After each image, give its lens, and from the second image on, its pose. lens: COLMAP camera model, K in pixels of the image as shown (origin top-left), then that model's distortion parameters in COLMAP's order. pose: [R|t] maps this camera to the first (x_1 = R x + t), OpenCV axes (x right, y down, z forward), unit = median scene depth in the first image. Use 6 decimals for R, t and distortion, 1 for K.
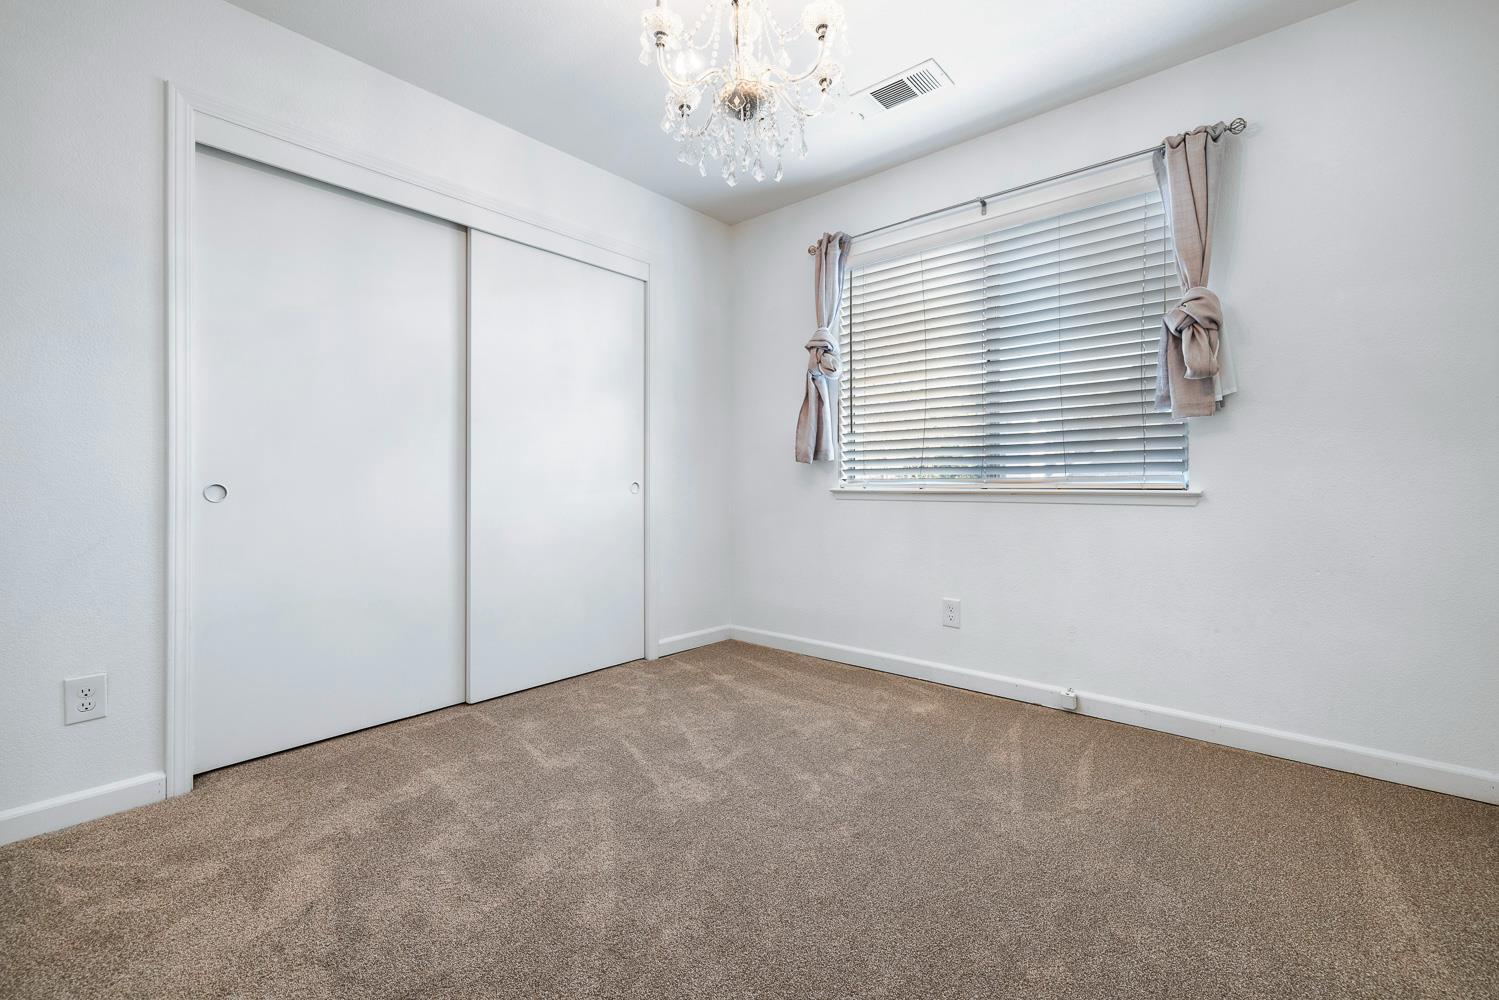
lens RADIAL K [[635.4, 0, 750.5], [0, 635.4, 486.4], [0, 0, 1]] dist [0.000328, -0.000231]
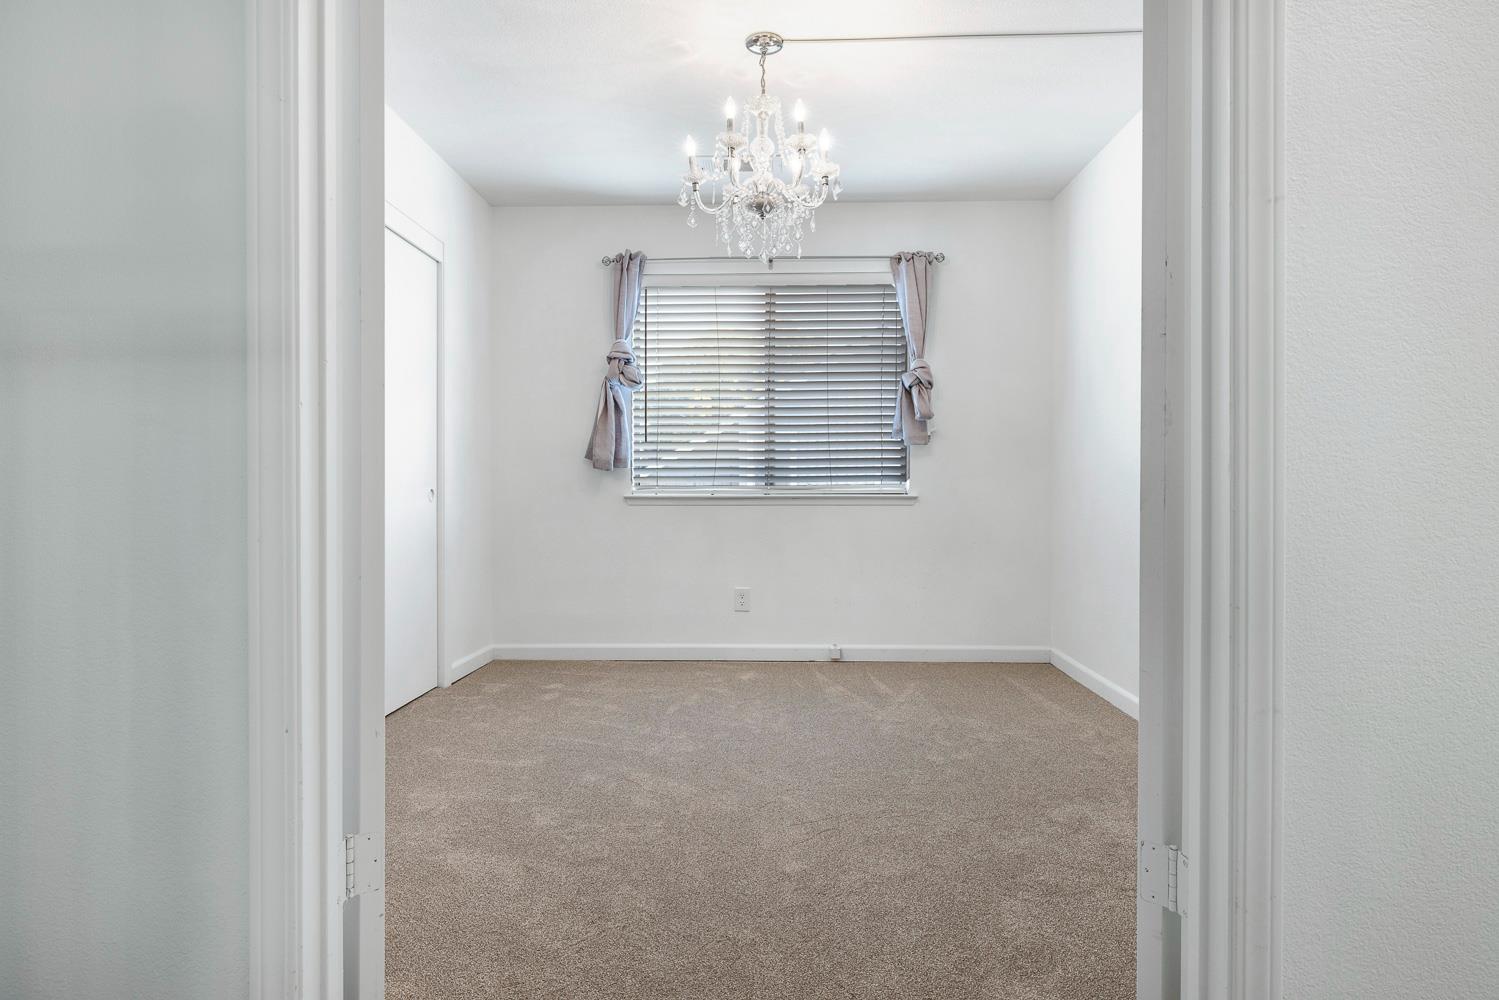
lens RADIAL K [[808.2, 0, 750.2], [0, 808.2, 503.1], [0, 0, 1]] dist [-0.000371, 0.000009]
pose [[0.776880, -0.011818, 0.629538, -0.663712], [0.003216, 0.999885, 0.014801, -0.002203], [-0.629641, -0.009474, 0.776829, -0.189013]]
